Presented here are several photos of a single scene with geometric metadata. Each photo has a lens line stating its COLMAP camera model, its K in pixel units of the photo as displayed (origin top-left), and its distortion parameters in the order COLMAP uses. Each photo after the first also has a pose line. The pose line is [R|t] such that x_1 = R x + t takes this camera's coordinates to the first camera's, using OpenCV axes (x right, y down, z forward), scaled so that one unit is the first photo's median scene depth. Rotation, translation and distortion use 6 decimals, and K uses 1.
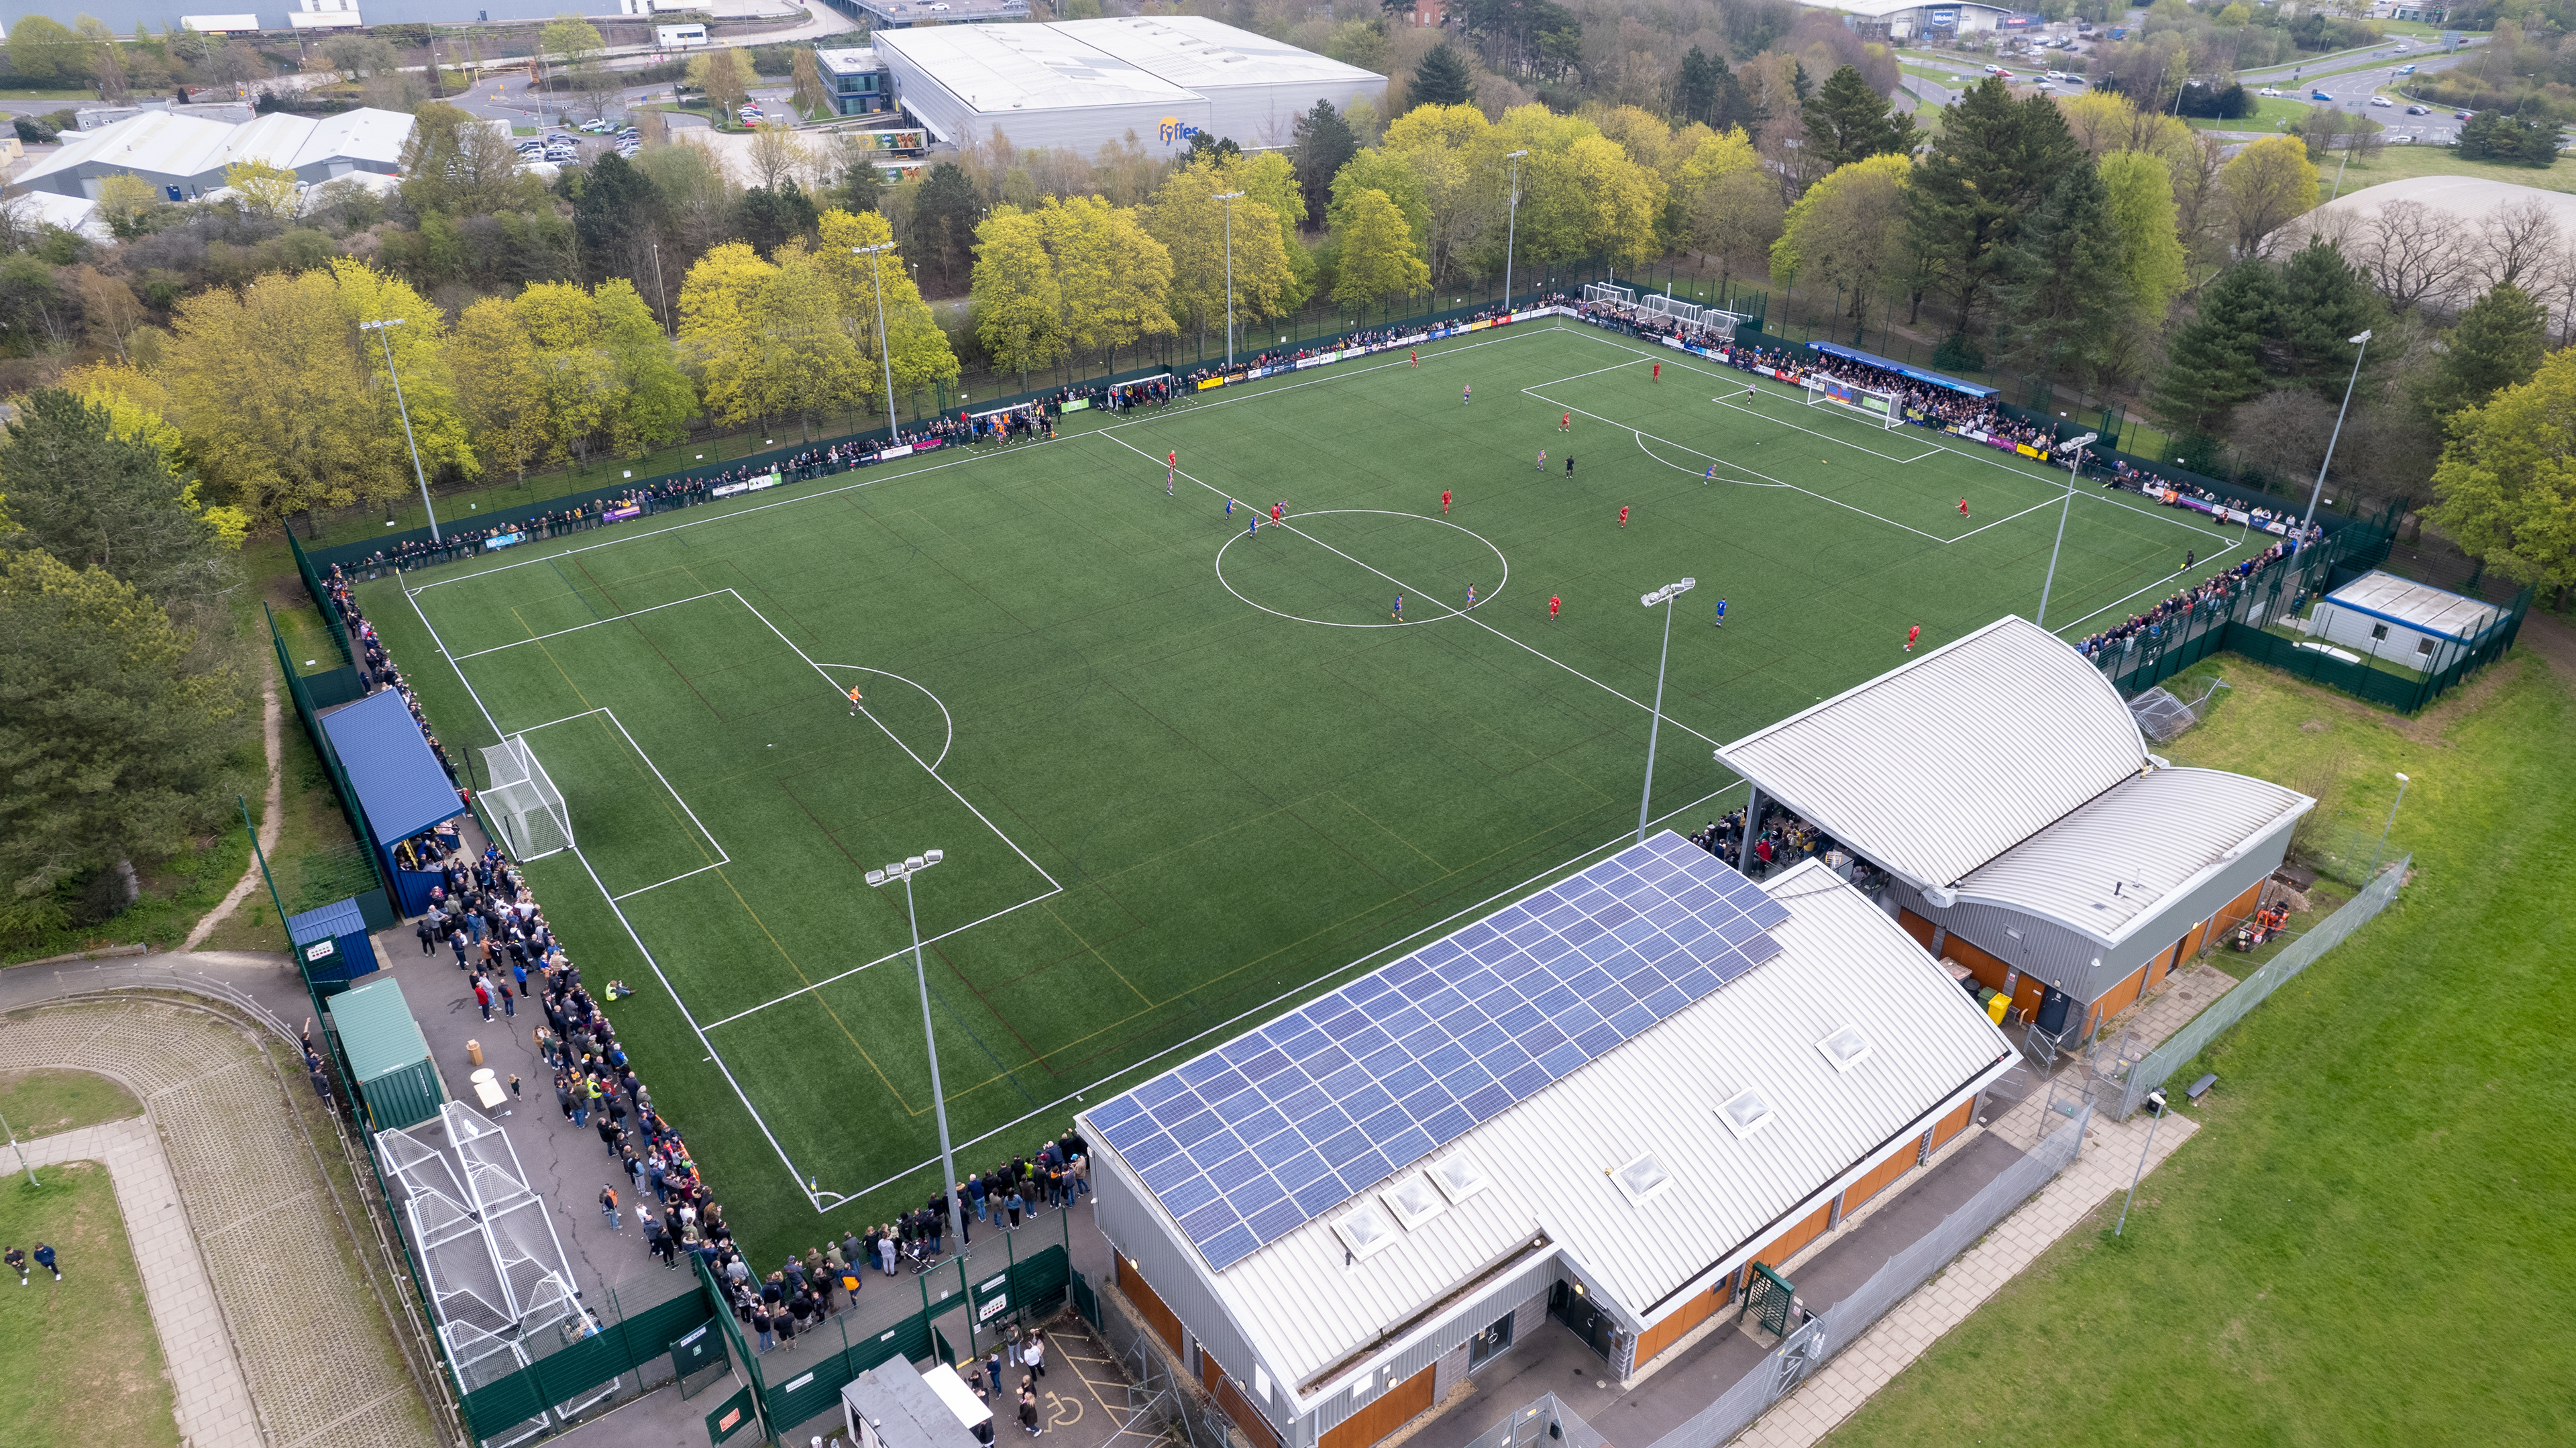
lens RADIAL K [[1659.7, 0, 1288.0], [0, 1659.7, 724.0], [0, 0, 1]] dist [-0.087023, 0.079899]
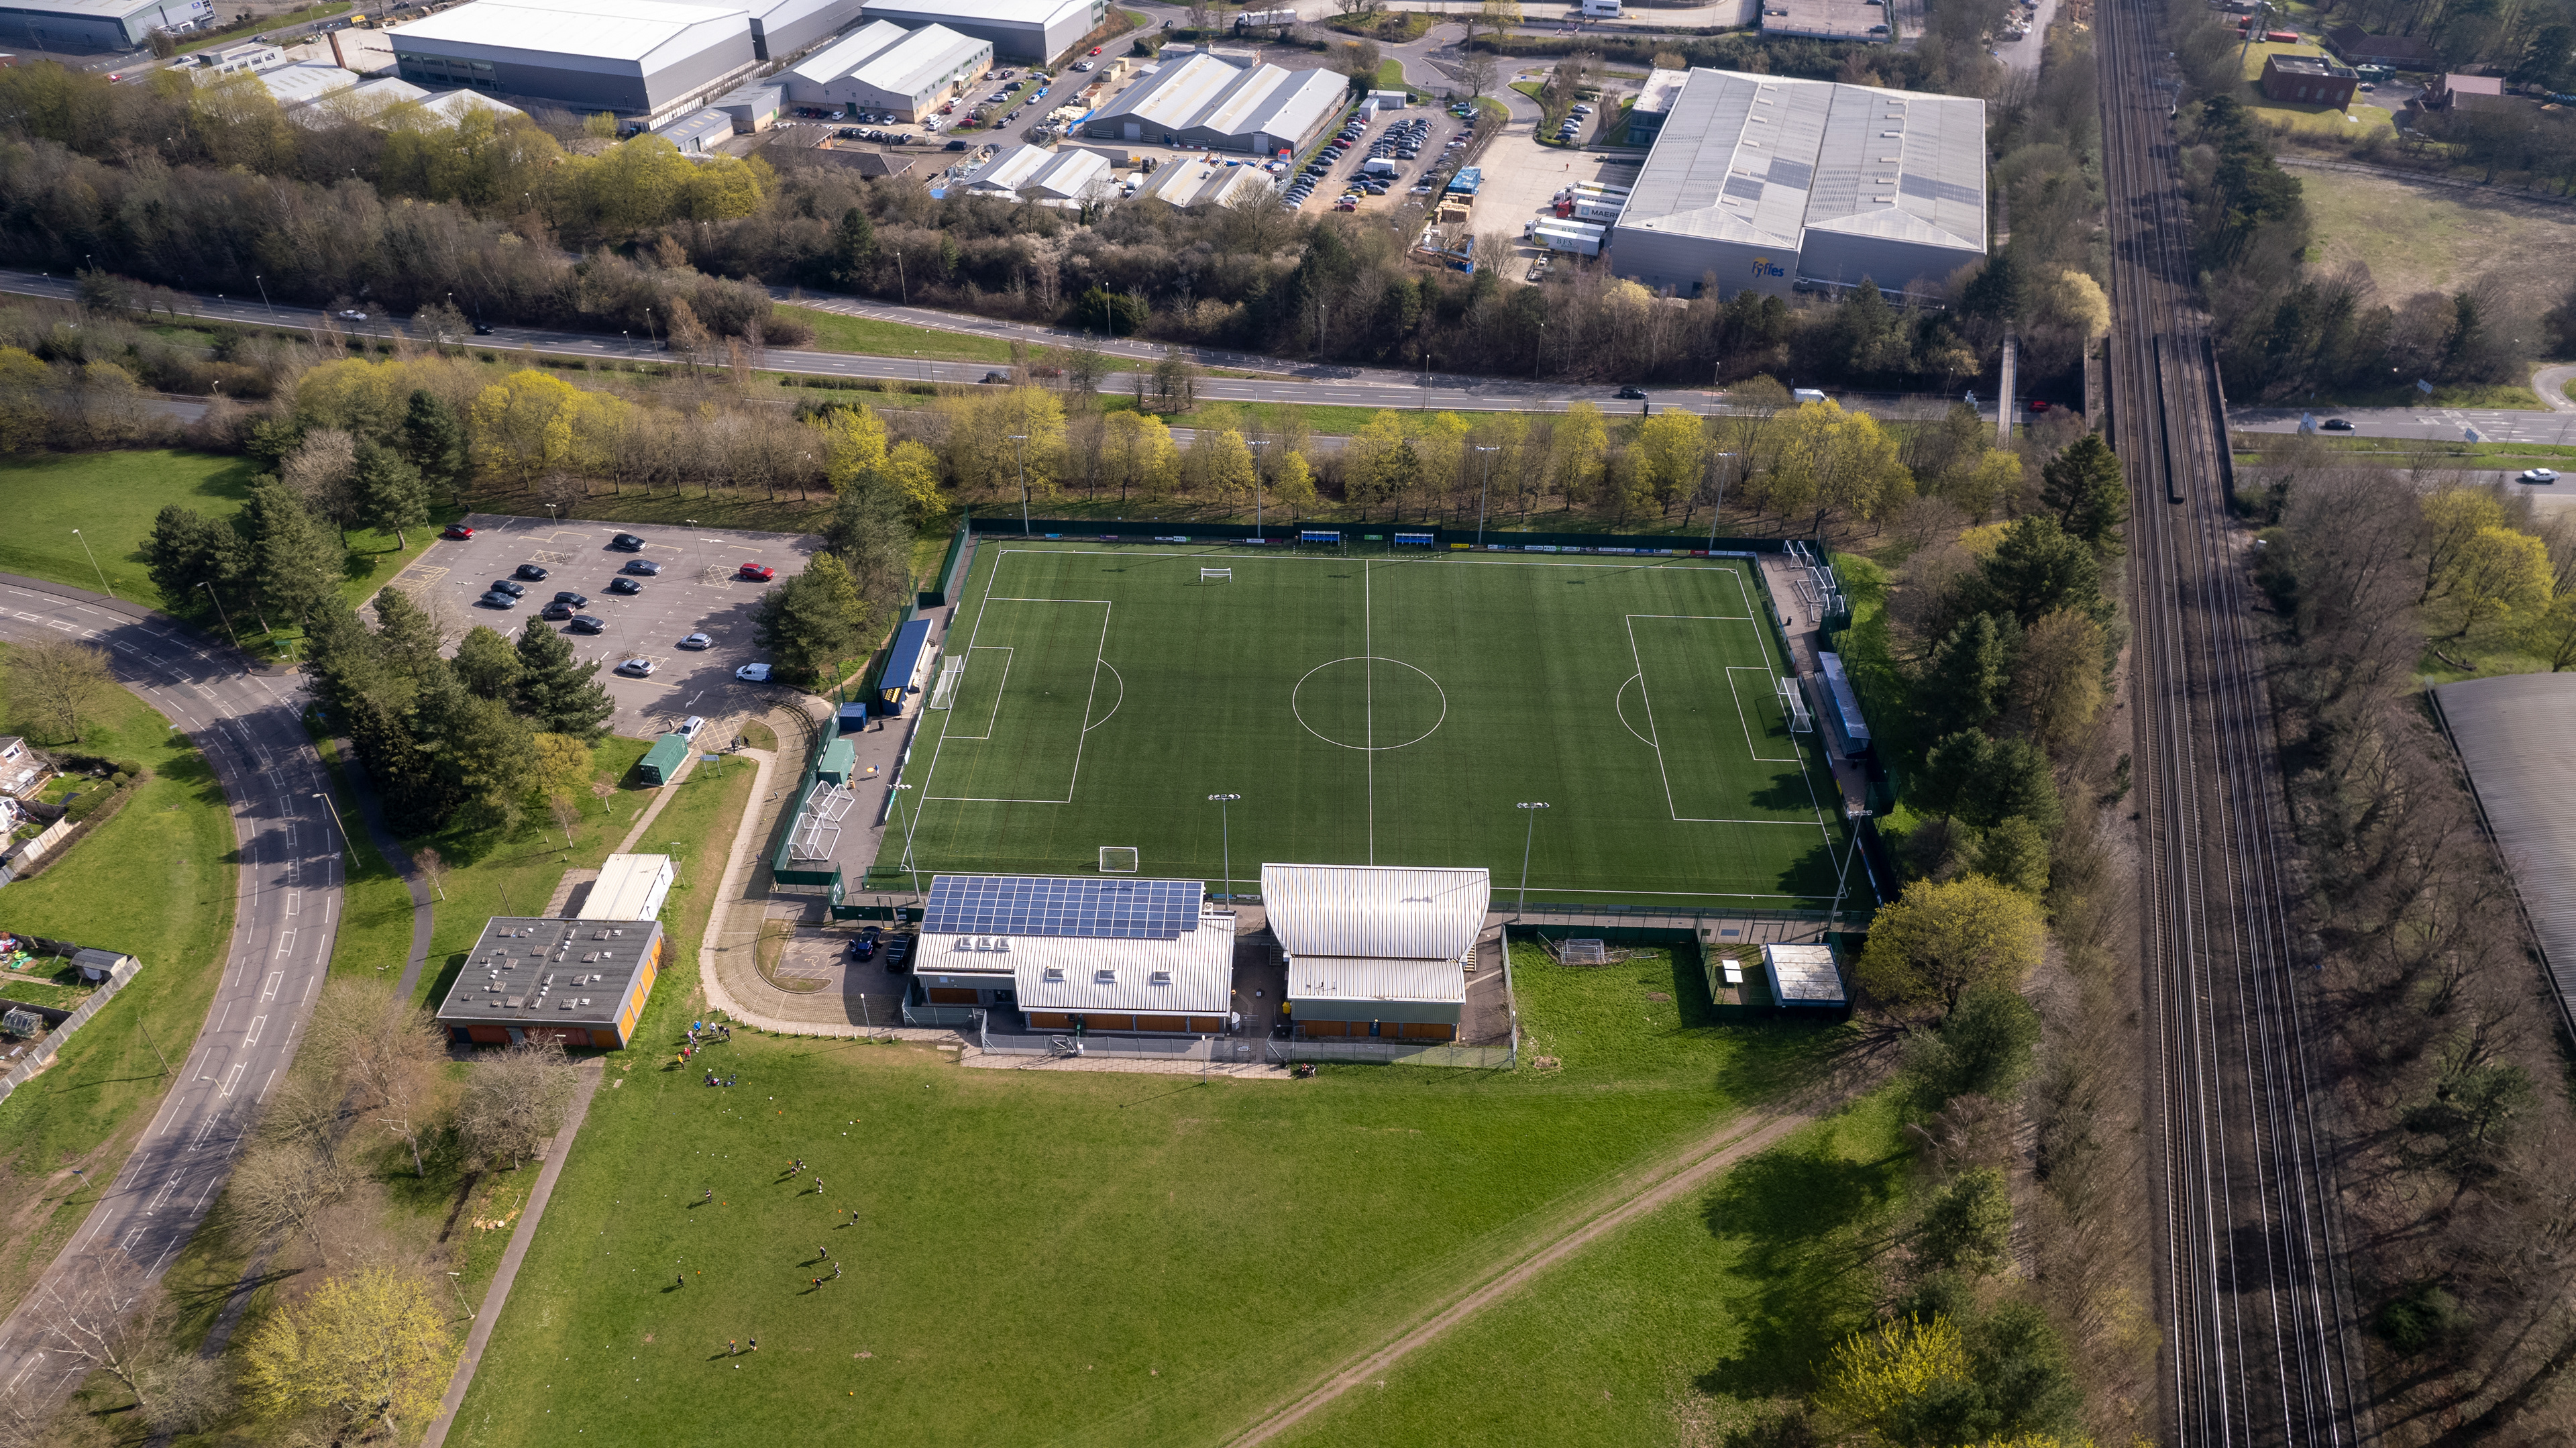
lens RADIAL K [[1659.7, 0, 1288.0], [0, 1659.7, 724.0], [0, 0, 1]] dist [-0.087023, 0.079899]
pose [[0.779703, 0.388150, -0.491328, 1.390419], [-0.310138, 0.921067, 0.235478, -0.746551], [0.543947, -0.031224, 0.838538, -0.981580]]
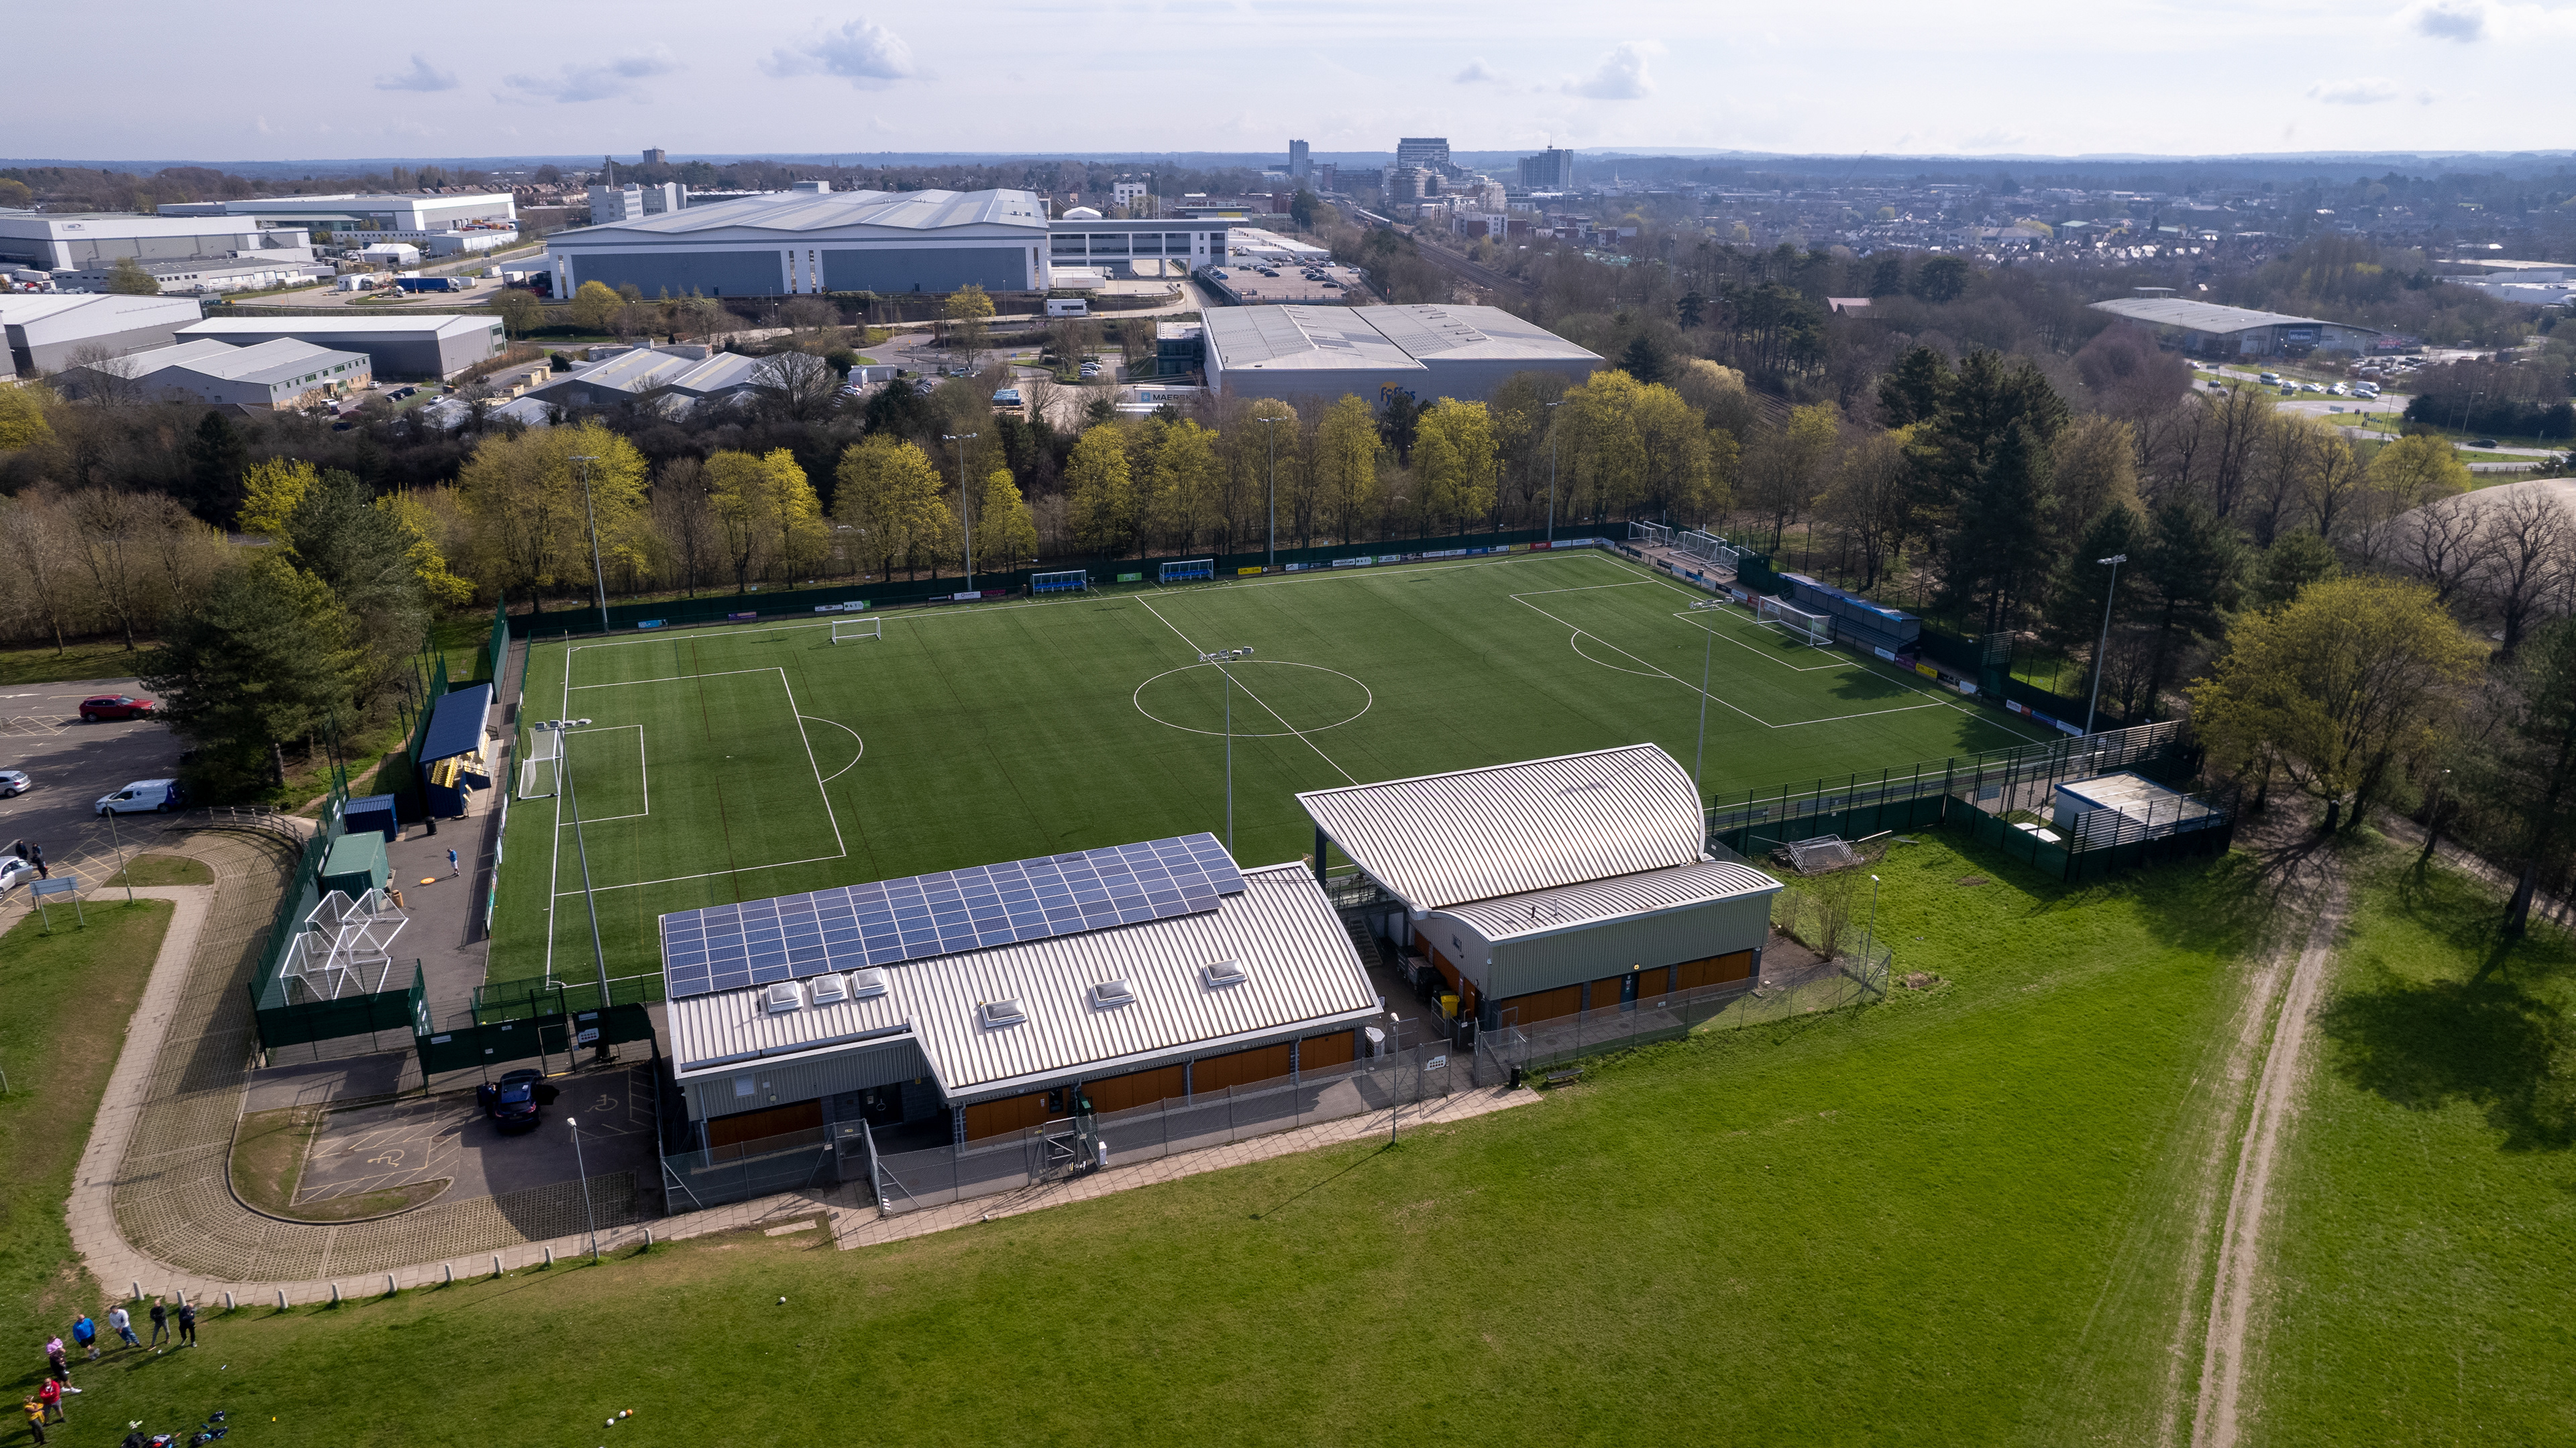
lens RADIAL K [[1659.7, 0, 1288.0], [0, 1659.7, 724.0], [0, 0, 1]] dist [-0.087023, 0.079899]
pose [[0.963530, 0.091715, -0.251392, 0.574954], [-0.132837, 0.979444, -0.151804, 0.159942], [0.232302, 0.179662, 0.955907, -0.242451]]
